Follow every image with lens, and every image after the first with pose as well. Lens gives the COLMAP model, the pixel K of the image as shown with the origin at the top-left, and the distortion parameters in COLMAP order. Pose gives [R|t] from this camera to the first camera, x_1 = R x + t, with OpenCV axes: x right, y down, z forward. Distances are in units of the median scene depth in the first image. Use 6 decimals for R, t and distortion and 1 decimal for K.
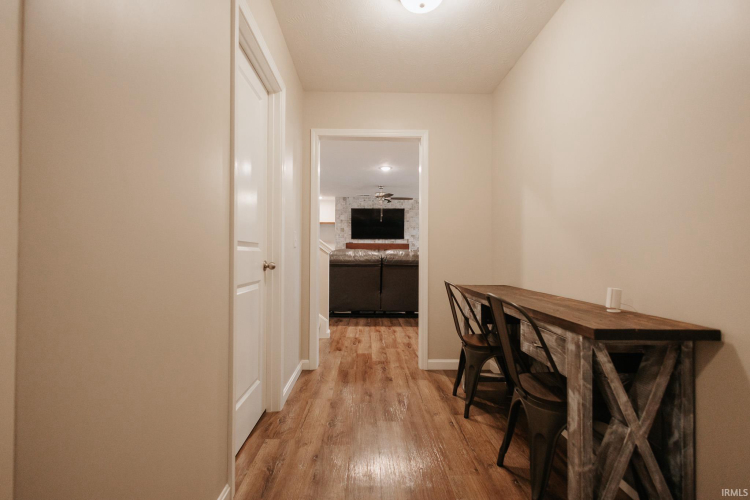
lens RADIAL K [[346.8, 0, 373.7], [0, 346.8, 252.2], [0, 0, 1]] dist [-0.000641, 0.000177]
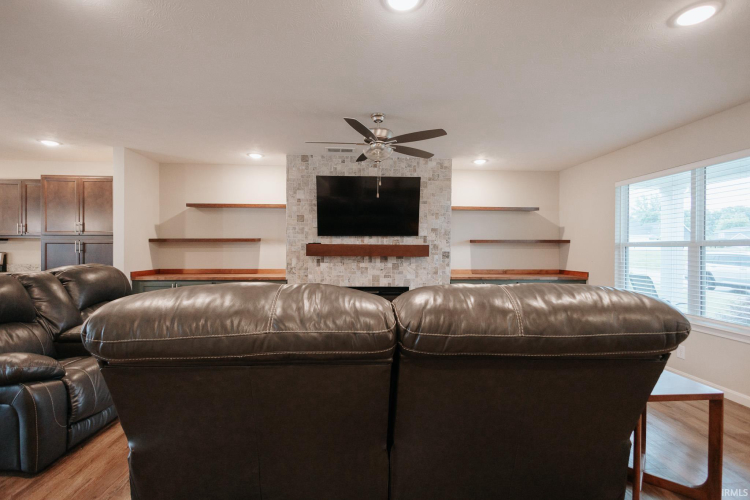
lens RADIAL K [[346.8, 0, 379.3], [0, 346.8, 249.1], [0, 0, 1]] dist [-0.000641, 0.000177]
pose [[0.998613, -0.005257, 0.052378, -0.000192], [0.004682, 0.999927, 0.011103, -0.024022], [-0.052433, -0.010843, 0.998566, 0.477031]]
